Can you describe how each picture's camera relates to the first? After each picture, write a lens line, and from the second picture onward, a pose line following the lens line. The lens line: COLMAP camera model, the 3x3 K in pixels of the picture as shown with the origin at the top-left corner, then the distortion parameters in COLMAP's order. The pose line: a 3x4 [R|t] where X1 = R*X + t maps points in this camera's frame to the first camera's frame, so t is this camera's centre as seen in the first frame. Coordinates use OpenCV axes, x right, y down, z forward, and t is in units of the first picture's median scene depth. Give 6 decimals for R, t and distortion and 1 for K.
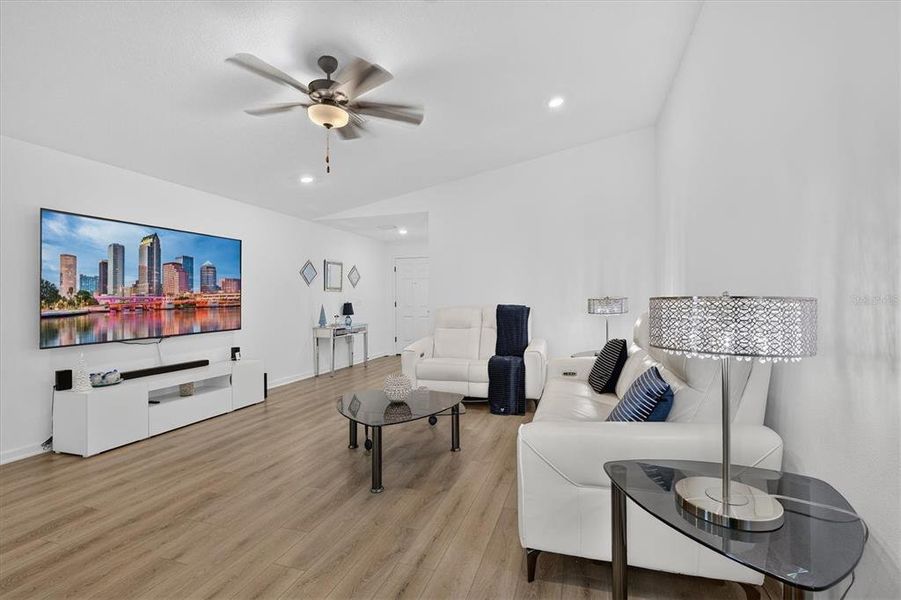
lens RADIAL K [[406.2, 0, 452.0], [0, 406.2, 297.9], [0, 0, 1]] dist [-0.004065, 0.000251]
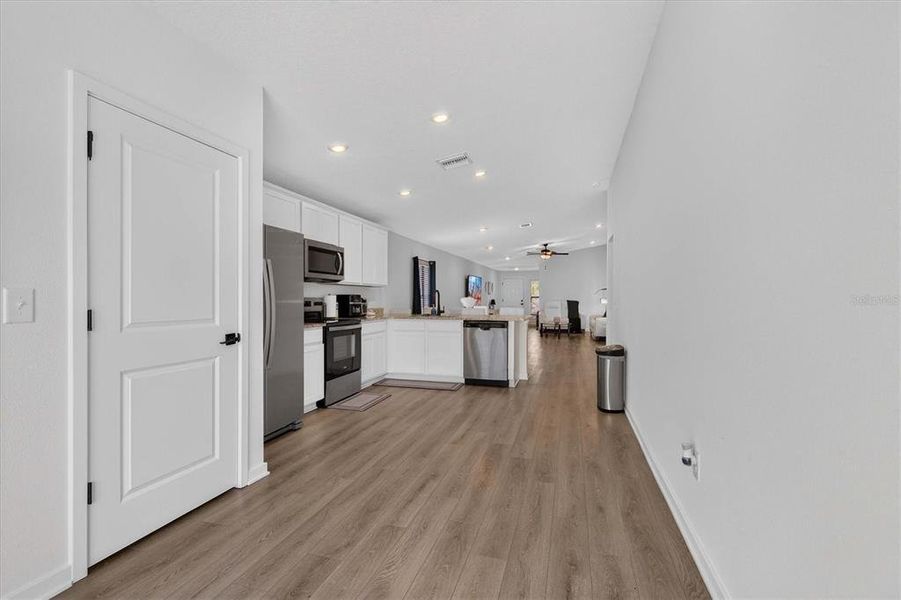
lens RADIAL K [[406.2, 0, 456.7], [0, 406.2, 304.1], [0, 0, 1]] dist [-0.004065, 0.000251]
pose [[0.999354, 0.006042, 0.035440, -1.031319], [-0.006623, 0.999845, 0.016313, 0.002611], [-0.035335, -0.016537, 0.999239, -2.470456]]
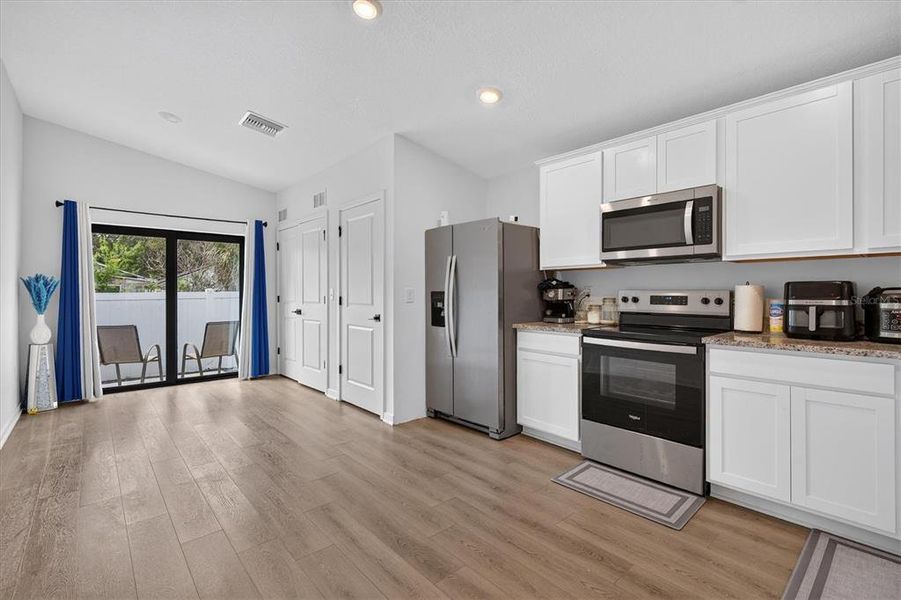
lens RADIAL K [[406.2, 0, 453.8], [0, 406.2, 294.6], [0, 0, 1]] dist [-0.004065, 0.000251]
pose [[-0.502751, 0.012085, -0.864347, -0.599343], [0.007279, 0.999926, 0.009747, 0.004292], [0.864400, -0.001391, -0.502802, -1.159304]]
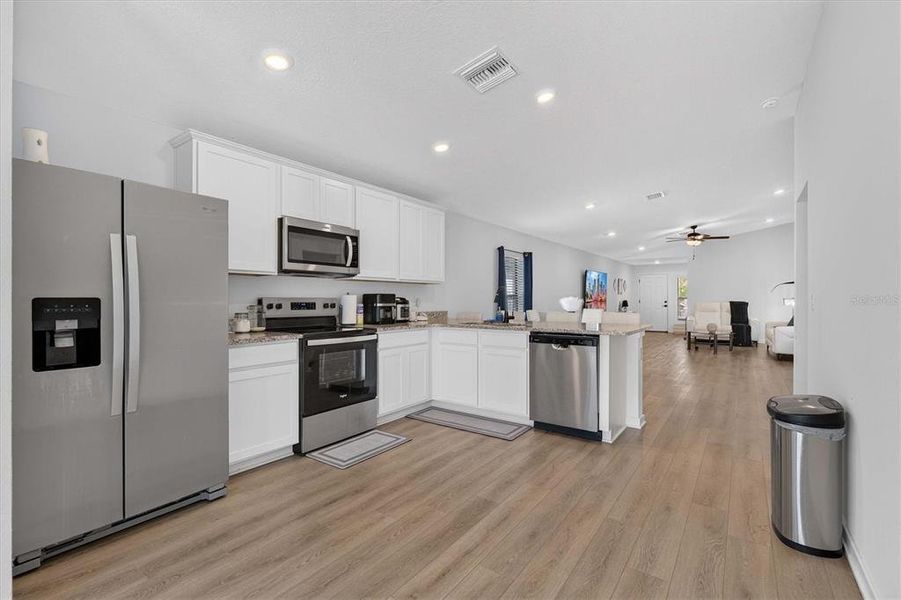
lens RADIAL K [[406.2, 0, 455.3], [0, 406.2, 301.5], [0, 0, 1]] dist [-0.004065, 0.000251]
pose [[0.953324, 0.006690, -0.301877, -0.836127], [-0.003883, 0.999943, 0.009897, 0.004068], [0.301926, -0.008263, 0.953296, -1.989986]]
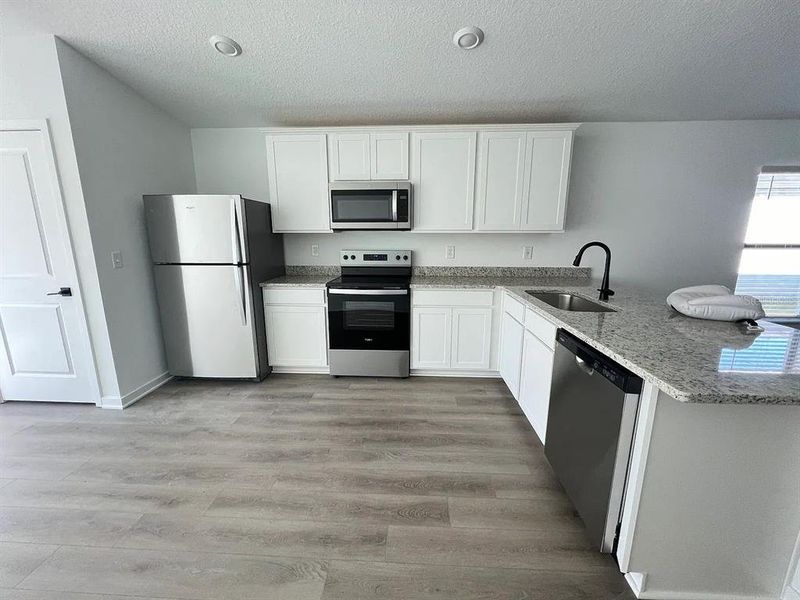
lens RADIAL K [[314.8, 0, 409.1], [0, 314.8, 298.3], [0, 0, 1]] dist [0.005968, -0.000409]
pose [[0.260340, 0.201338, -0.944291, -0.600627], [0.003035, 0.977841, 0.209328, -0.045279], [0.965512, -0.057362, 0.253960, -1.330125]]
